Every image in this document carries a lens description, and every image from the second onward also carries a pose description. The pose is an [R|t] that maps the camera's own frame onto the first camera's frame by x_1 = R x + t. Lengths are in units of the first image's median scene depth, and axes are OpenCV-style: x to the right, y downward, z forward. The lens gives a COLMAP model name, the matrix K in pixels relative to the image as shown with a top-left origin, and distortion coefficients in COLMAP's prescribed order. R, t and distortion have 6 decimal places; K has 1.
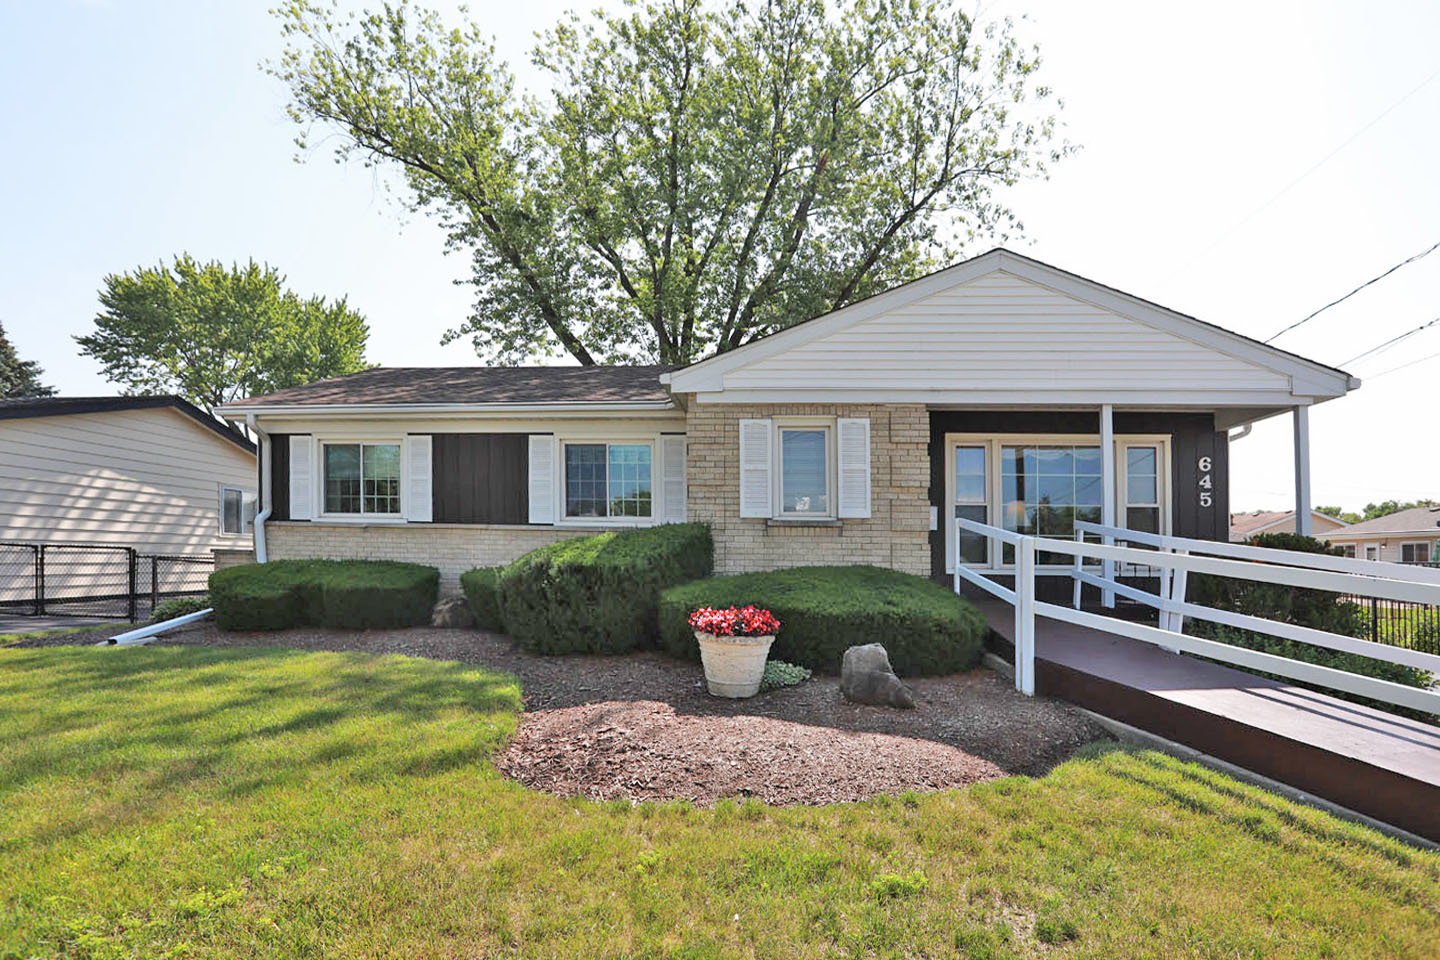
lens RADIAL K [[701.5, 0, 724.4], [0, 701.5, 487.1], [0, 0, 1]] dist [-0.071728, 0.029510]
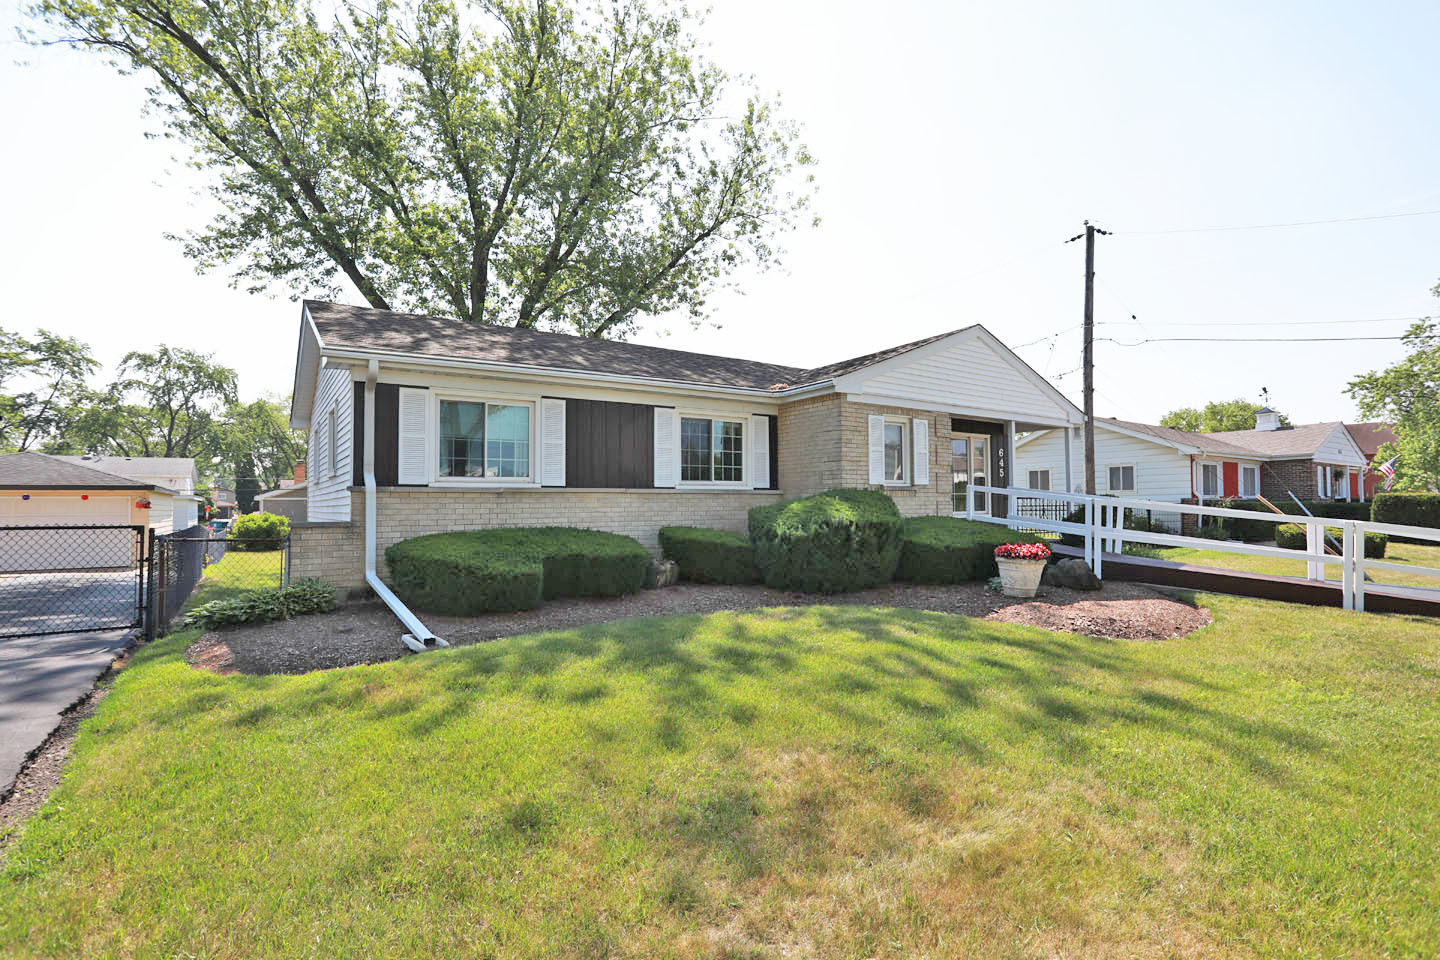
lens RADIAL K [[701.5, 0, 724.4], [0, 701.5, 487.1], [0, 0, 1]] dist [-0.071728, 0.029510]
pose [[0.757755, -0.005781, 0.652514, -0.928913], [-0.034917, 0.998169, 0.049392, -0.007300], [-0.651605, -0.060211, 0.756165, 0.079942]]
